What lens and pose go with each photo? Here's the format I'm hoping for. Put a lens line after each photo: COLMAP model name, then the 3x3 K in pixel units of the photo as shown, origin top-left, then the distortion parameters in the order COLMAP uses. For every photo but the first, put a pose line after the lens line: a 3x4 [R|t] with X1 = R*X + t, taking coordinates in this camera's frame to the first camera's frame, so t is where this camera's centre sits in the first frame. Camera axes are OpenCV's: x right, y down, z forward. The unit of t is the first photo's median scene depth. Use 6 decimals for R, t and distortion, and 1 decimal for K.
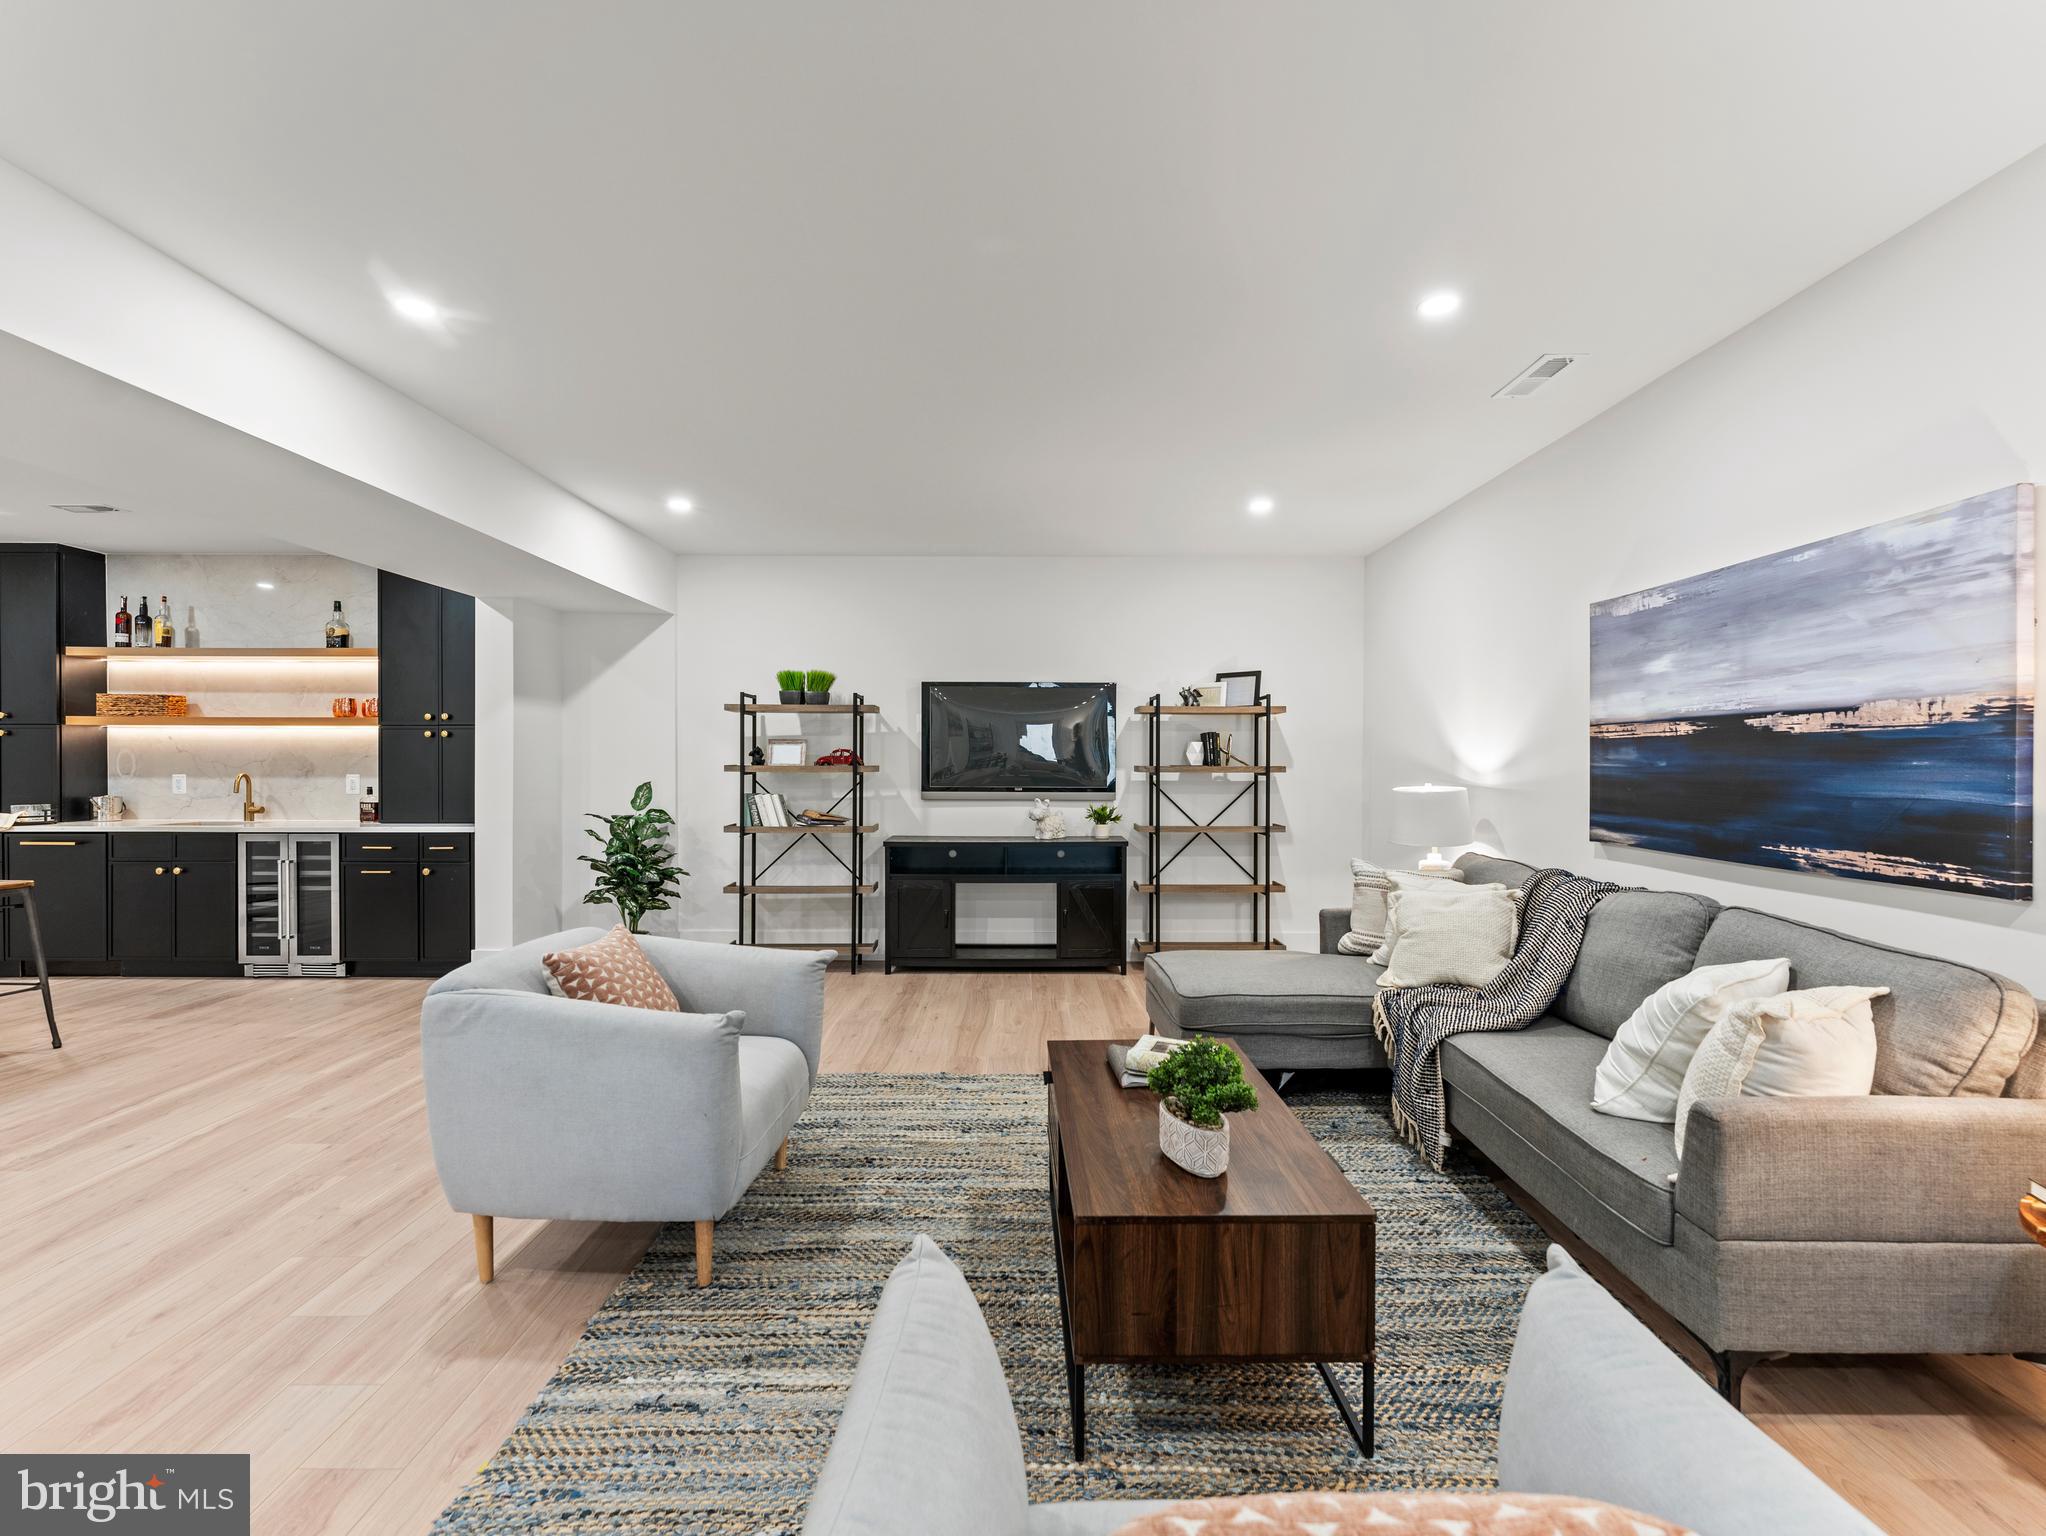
lens RADIAL K [[918.4, 0, 1028.4], [0, 918.4, 766.2], [0, 0, 1]] dist [0.002164, -0.000971]
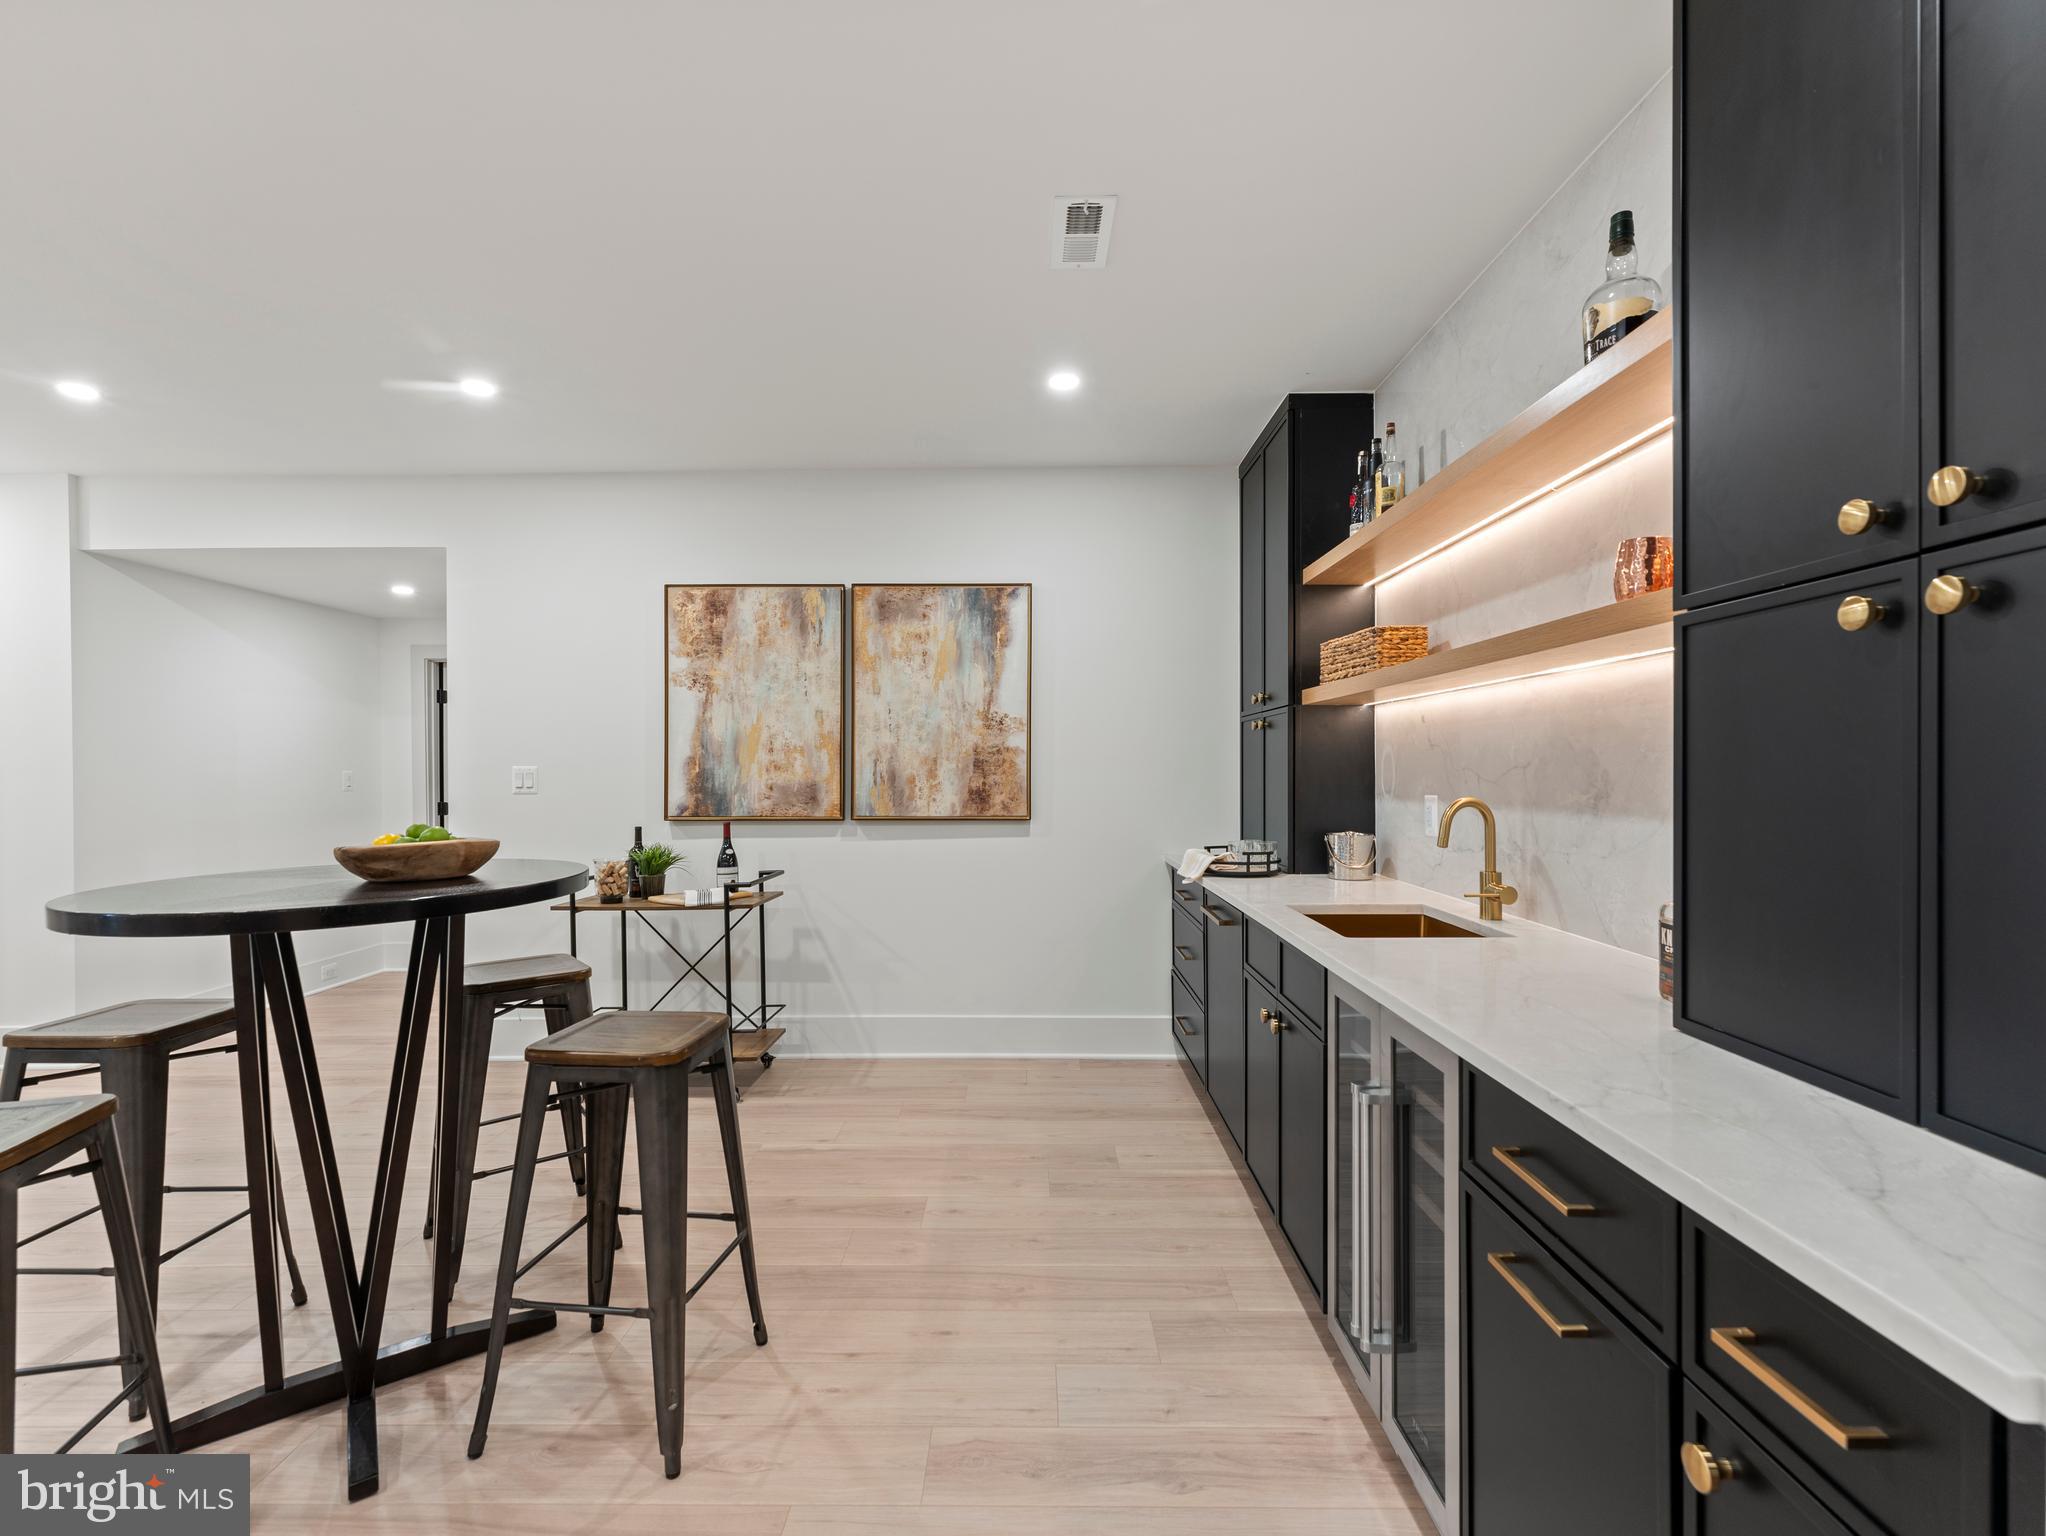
lens RADIAL K [[918.4, 0, 1028.5], [0, 918.4, 773.3], [0, 0, 1]] dist [0.002164, -0.000971]
pose [[-0.008341, 0.004517, -0.999955, -0.459099], [0.001089, 0.999989, 0.004508, -0.004697], [0.999965, -0.001051, -0.008346, 0.815989]]
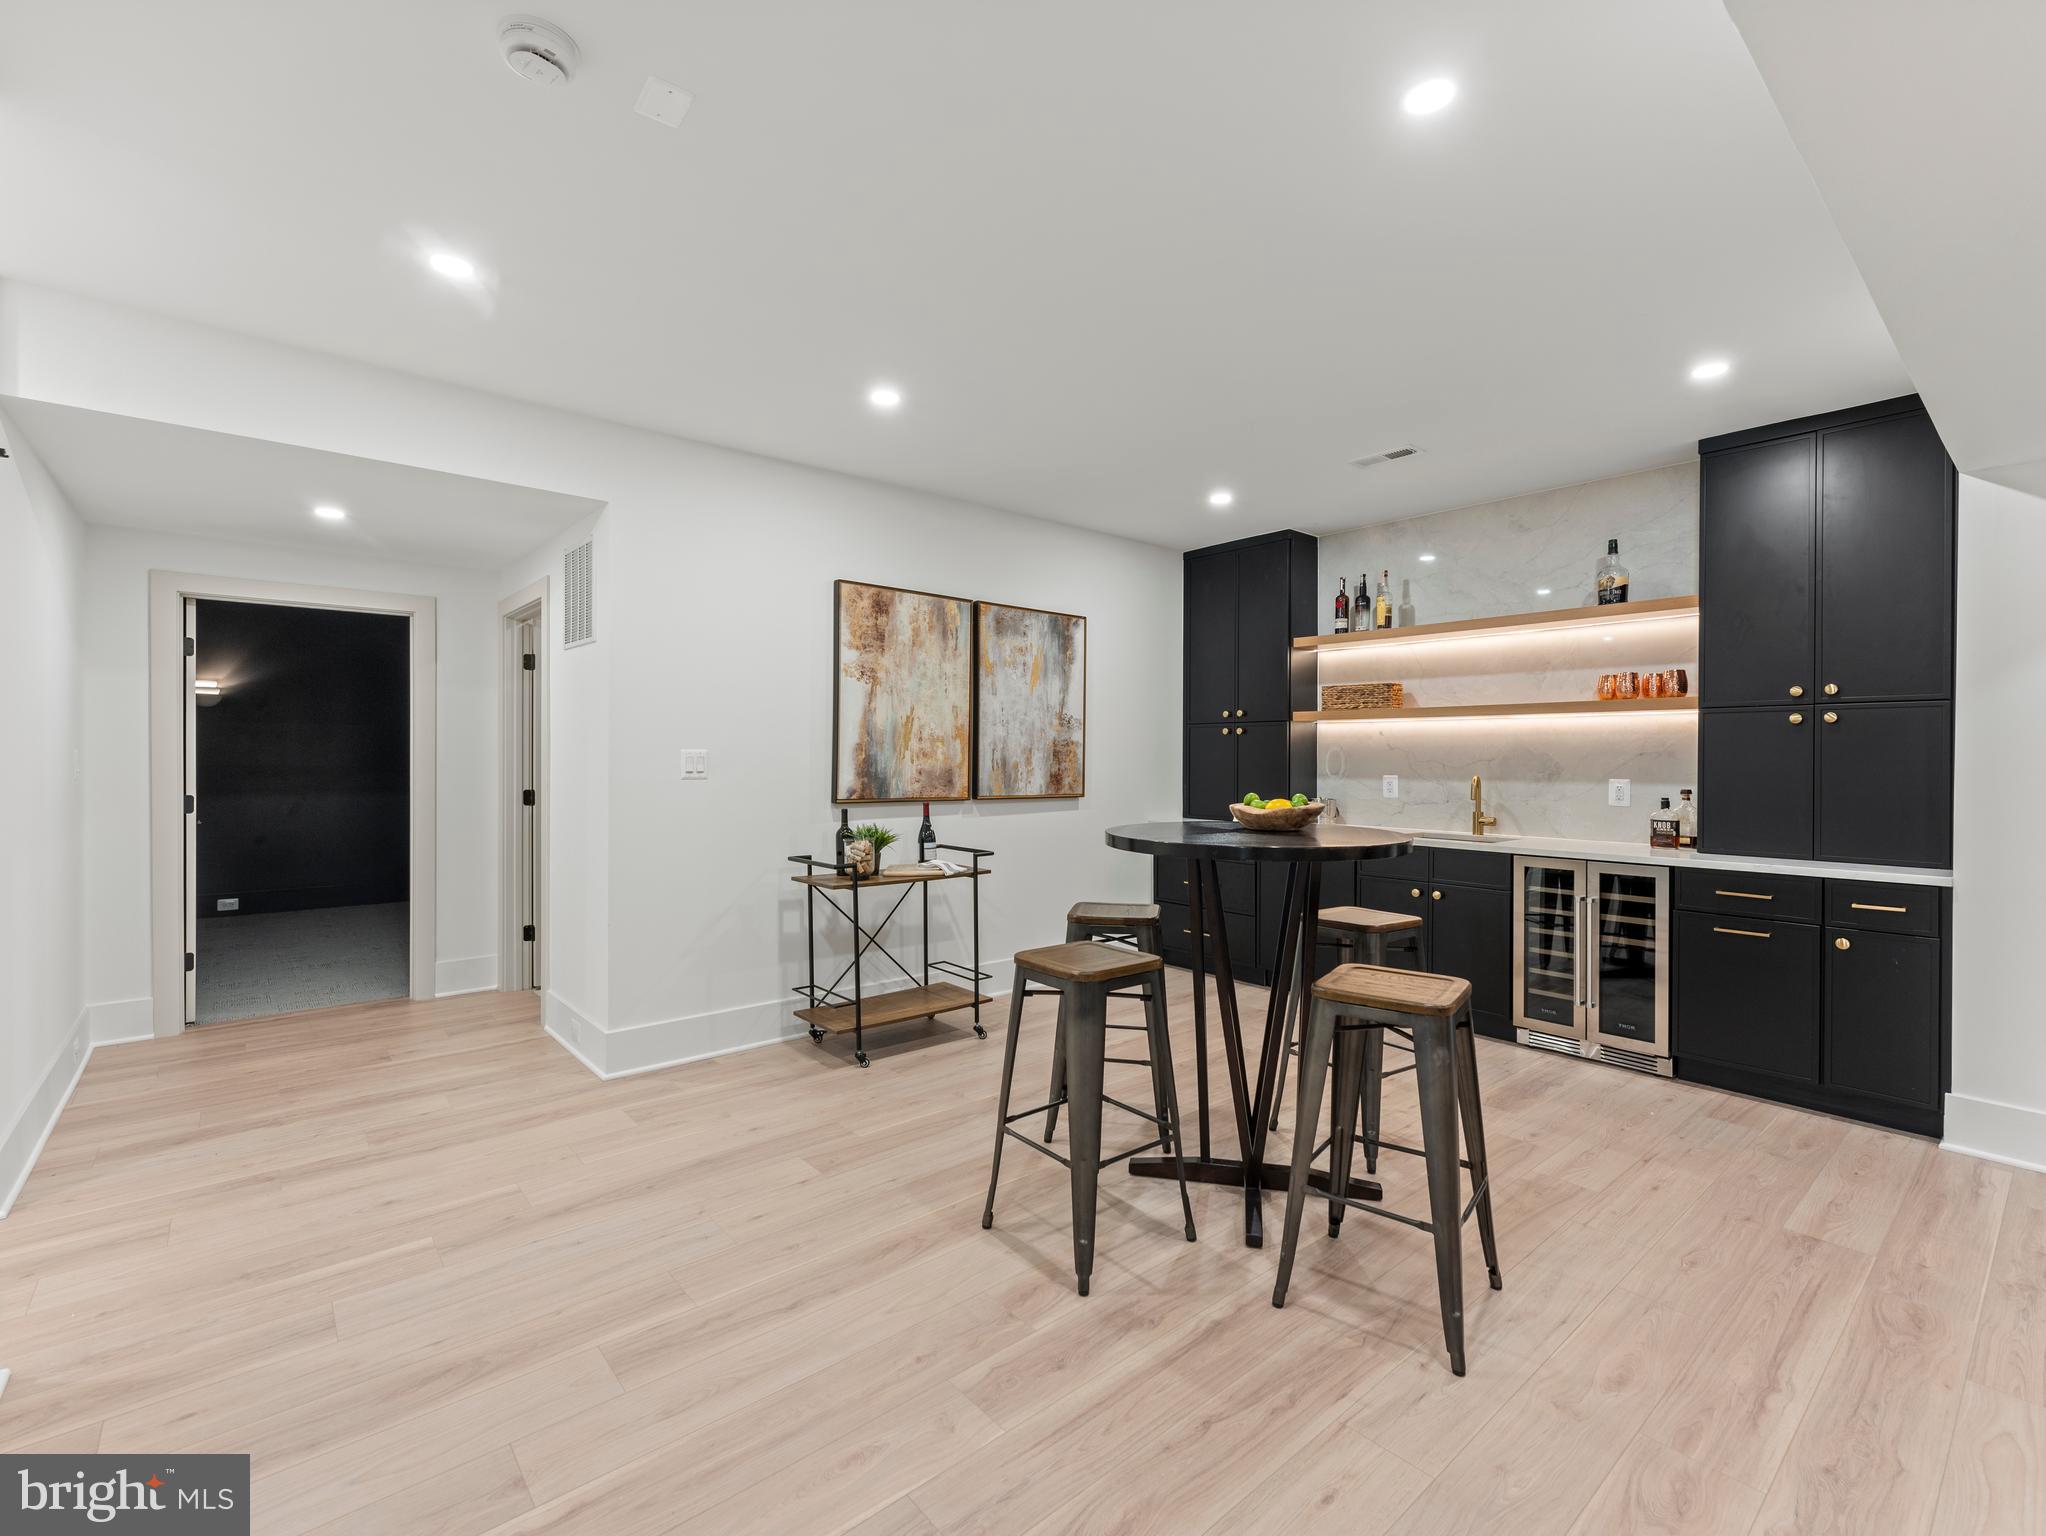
lens RADIAL K [[918.4, 0, 1018.3], [0, 918.4, 757.3], [0, 0, 1]] dist [0.002164, -0.000971]
pose [[0.644951, 0.001274, -0.764222, -0.500025], [-0.008744, 0.999945, -0.005713, 0.000011], [0.764173, 0.010367, 0.644927, 0.176953]]
